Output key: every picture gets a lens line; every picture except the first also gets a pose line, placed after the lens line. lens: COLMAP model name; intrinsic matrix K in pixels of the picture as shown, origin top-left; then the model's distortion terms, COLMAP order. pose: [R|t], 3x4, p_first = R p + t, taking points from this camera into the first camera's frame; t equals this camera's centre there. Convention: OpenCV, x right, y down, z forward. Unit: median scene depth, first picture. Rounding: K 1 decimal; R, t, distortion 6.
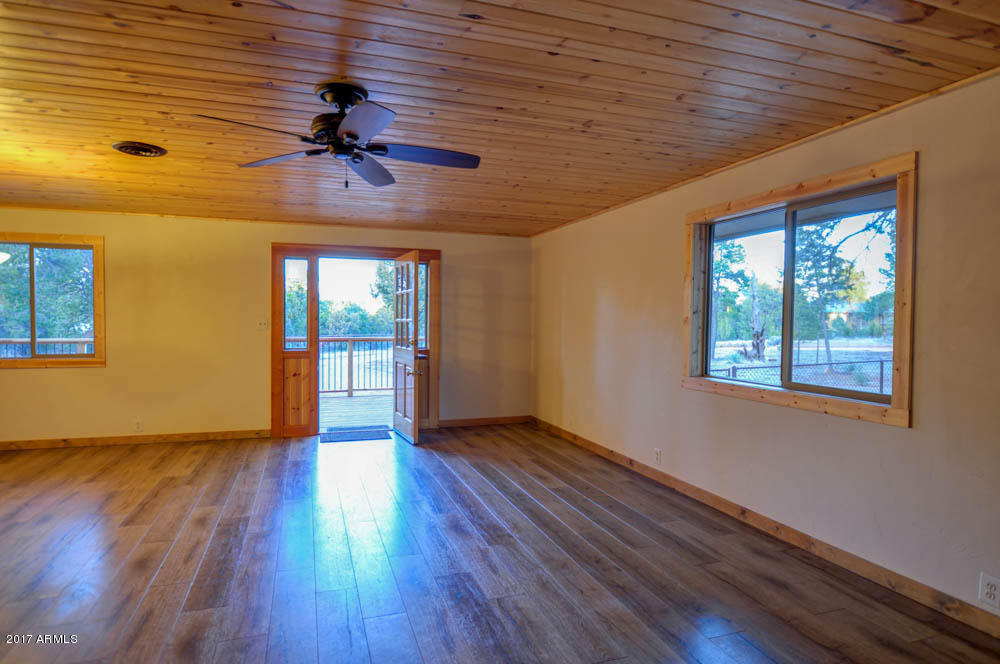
lens RADIAL K [[574.4, 0, 500.0], [0, 574.4, 332.0], [0, 0, 1]] dist [-0.006259, -0.000991]
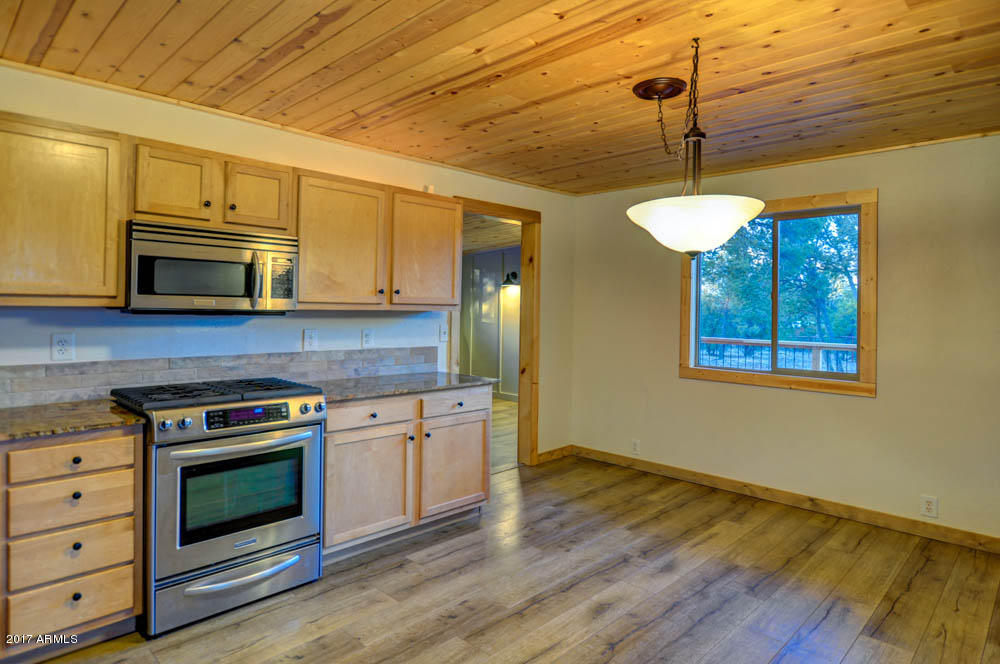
lens RADIAL K [[569.1, 0, 504.3], [0, 569.1, 309.4], [0, 0, 1]] dist [-0.001112, 0.000330]
pose [[0.460491, 0.001925, -0.887662, -0.324802], [-0.033212, 0.999335, -0.015062, -0.012100], [0.887043, 0.036417, 0.460249, 0.352999]]
